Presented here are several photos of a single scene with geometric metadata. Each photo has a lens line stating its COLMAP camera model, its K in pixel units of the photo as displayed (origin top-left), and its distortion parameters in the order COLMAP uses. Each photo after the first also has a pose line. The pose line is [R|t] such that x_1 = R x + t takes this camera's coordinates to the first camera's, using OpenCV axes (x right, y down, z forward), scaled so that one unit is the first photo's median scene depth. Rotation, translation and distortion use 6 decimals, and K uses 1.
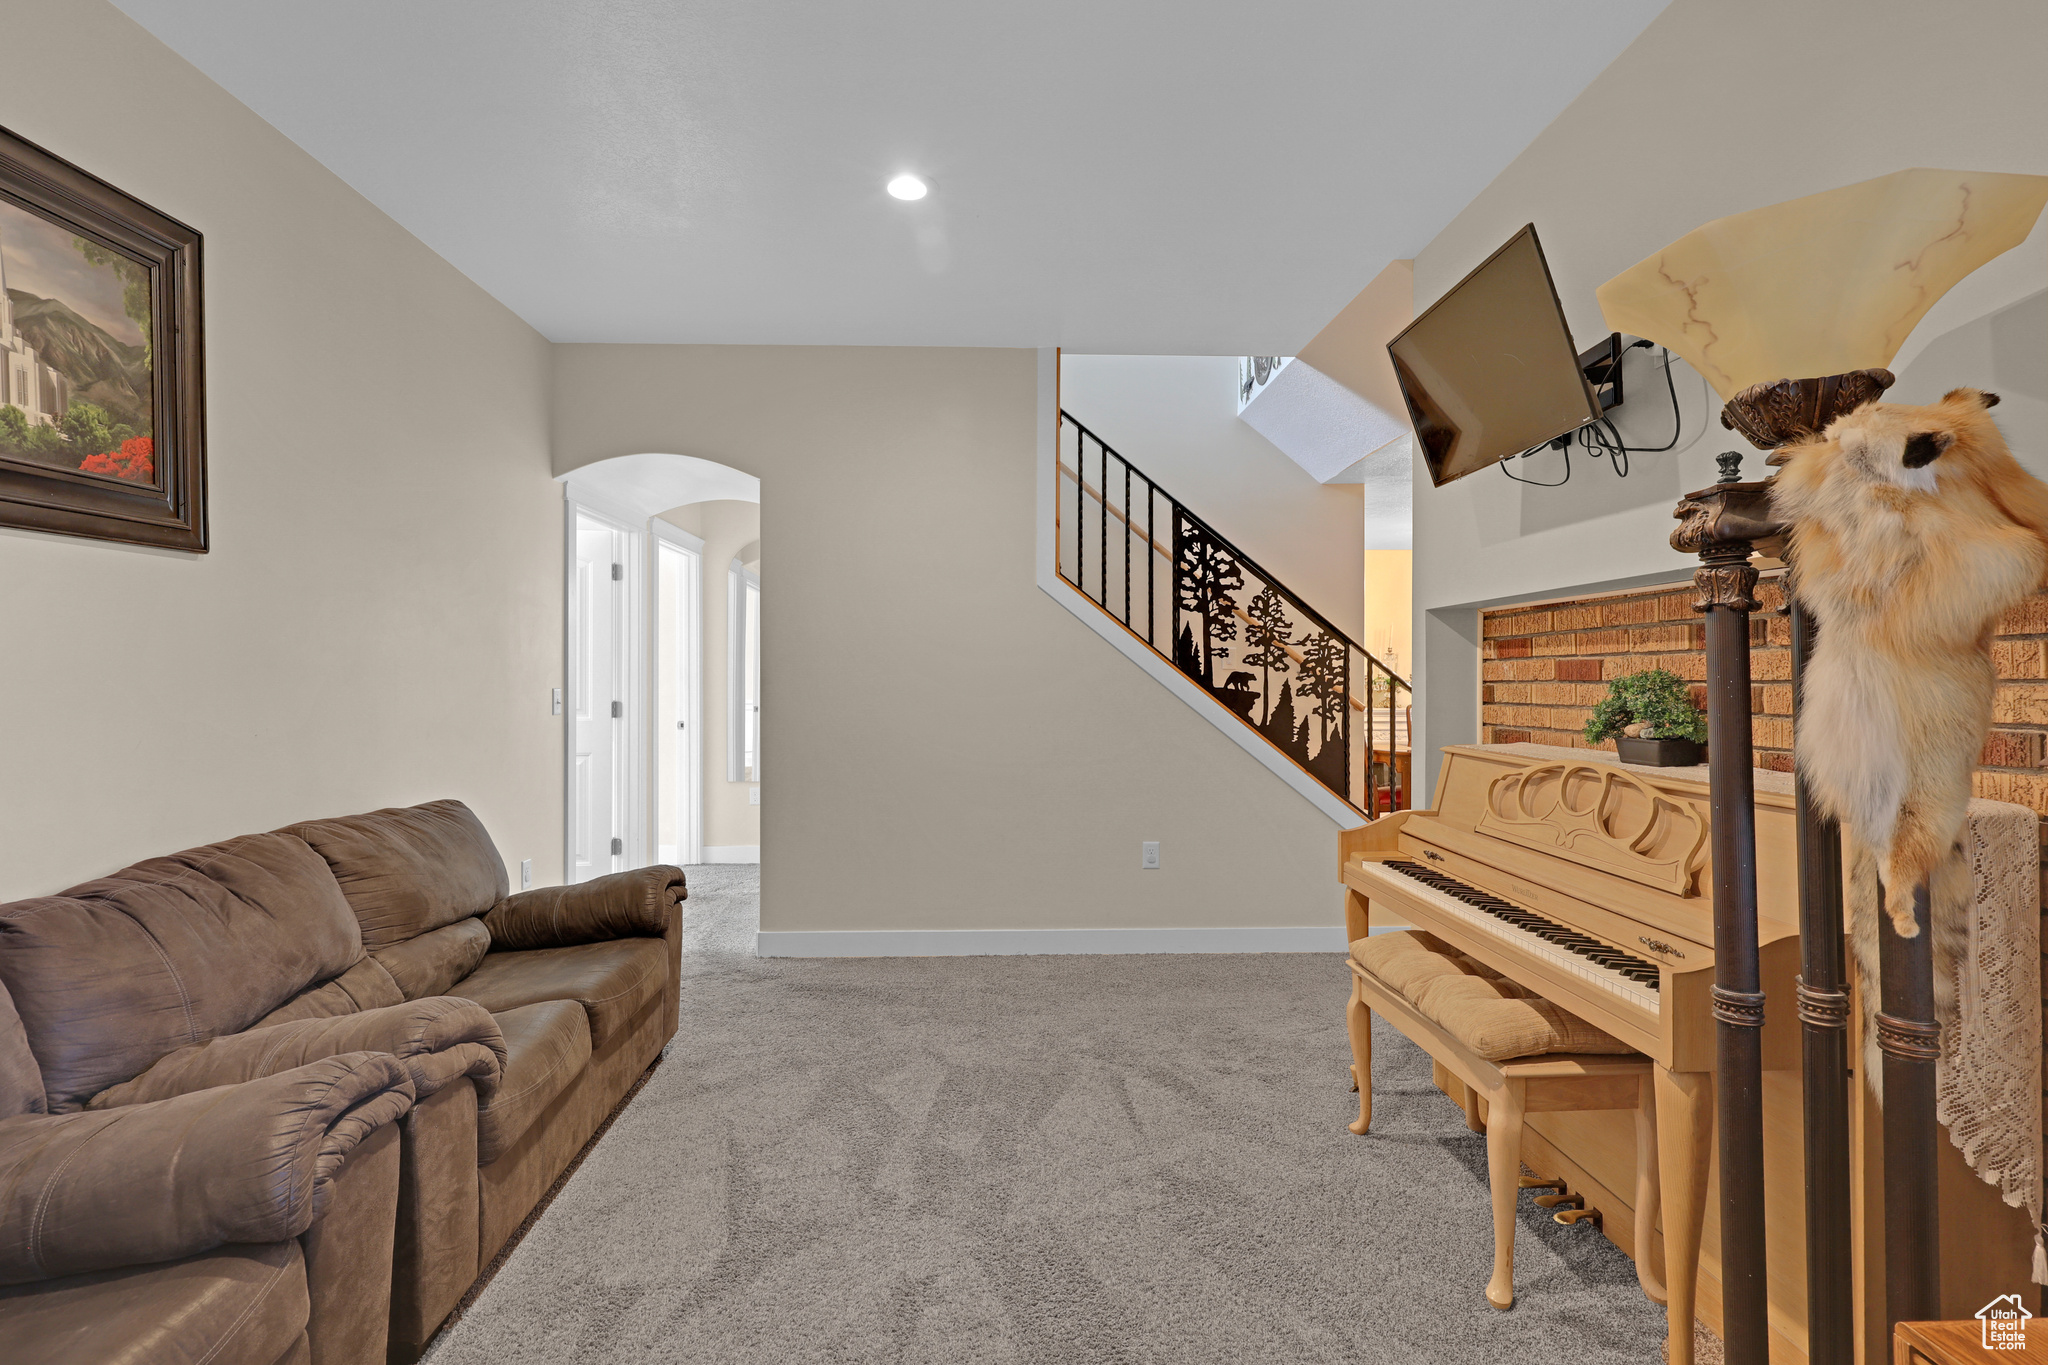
lens RADIAL K [[976.3, 0, 1022.9], [0, 976.3, 682.6], [0, 0, 1]] dist [0.002770, -0.000348]
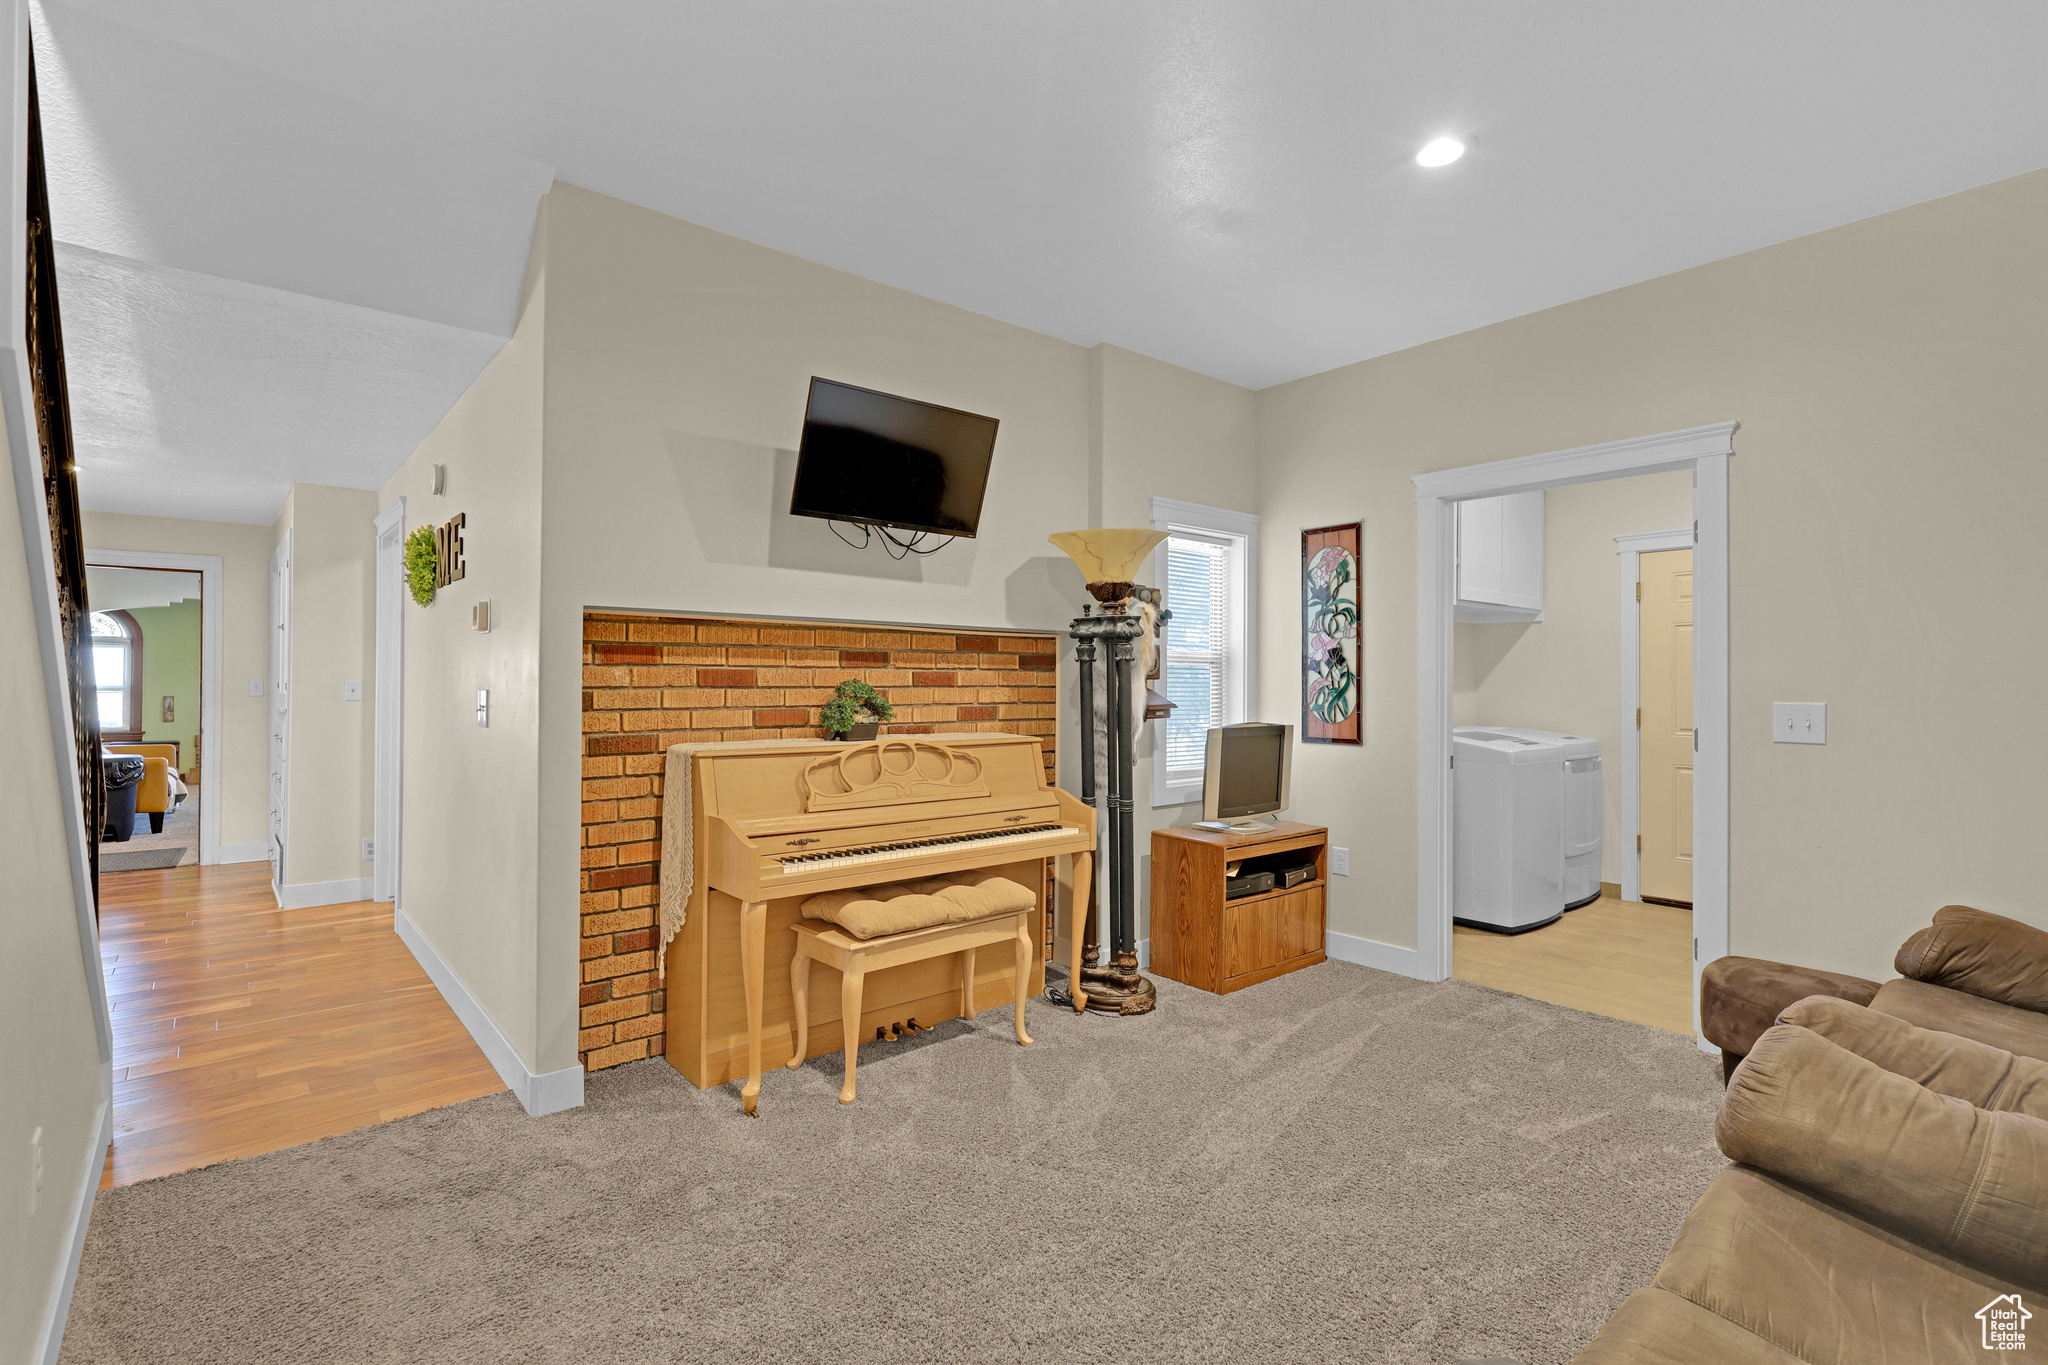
lens RADIAL K [[910.5, 0, 1006.0], [0, 910.5, 677.6], [0, 0, 1]] dist [0.003241, 0.000216]
pose [[-0.629237, 0.004900, 0.777198, -0.669178], [0.000229, 0.999981, -0.006120, -0.007560], [-0.777214, -0.003673, -0.629226, 1.819199]]
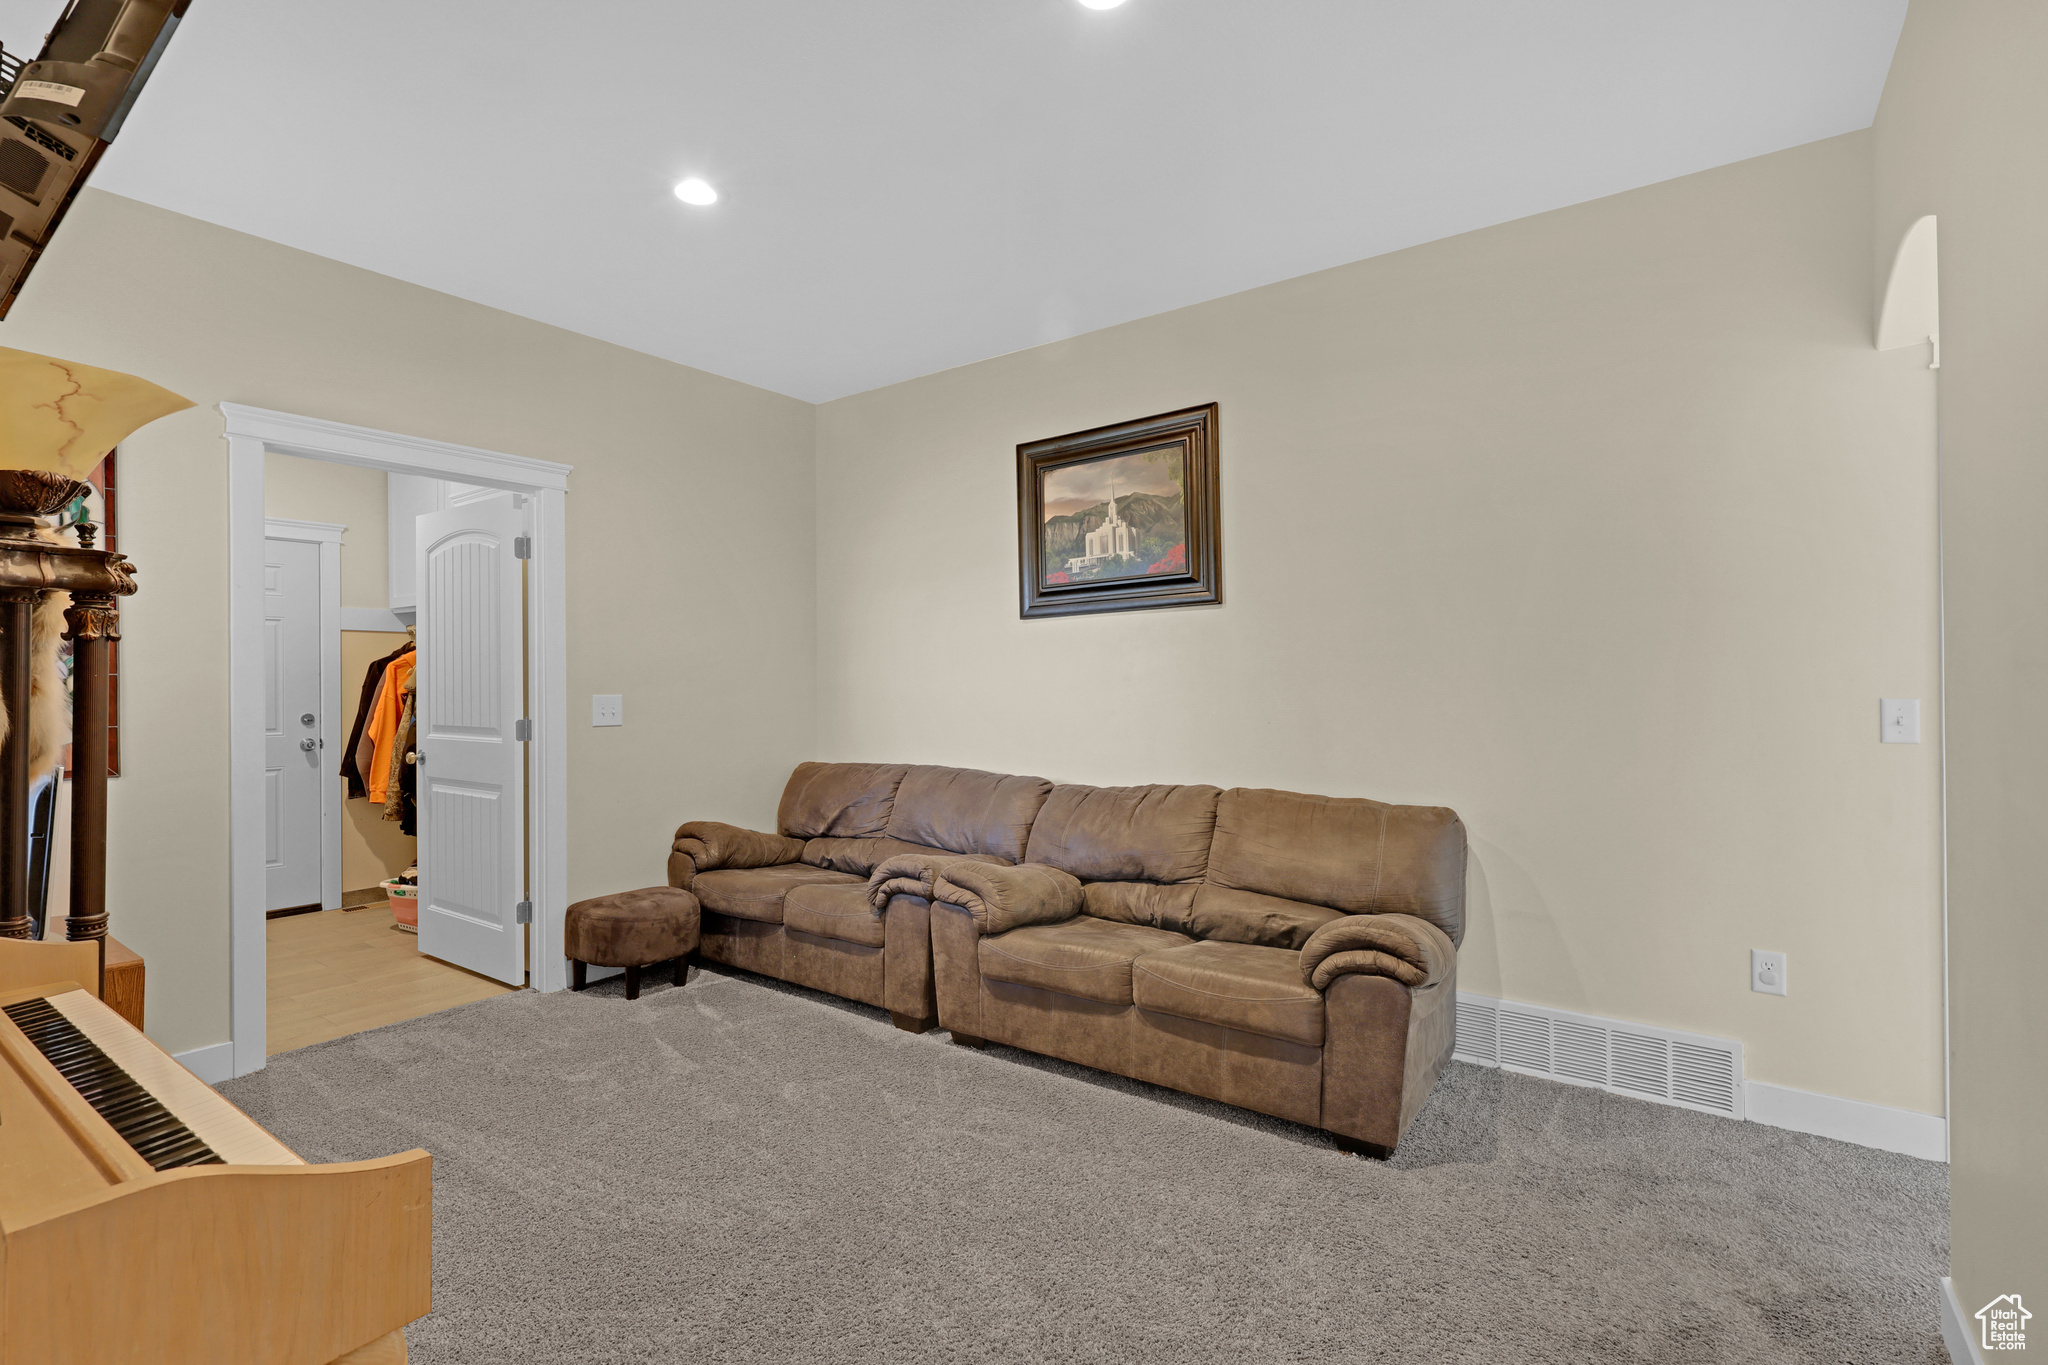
lens RADIAL K [[910.5, 0, 1006.0], [0, 910.5, 677.6], [0, 0, 1]] dist [0.003241, 0.000216]
pose [[-0.629357, 0.000167, -0.777116, 0.563624], [0.001714, 0.999998, -0.001174, -0.011146], [0.777115, -0.002071, -0.629356, 1.787950]]
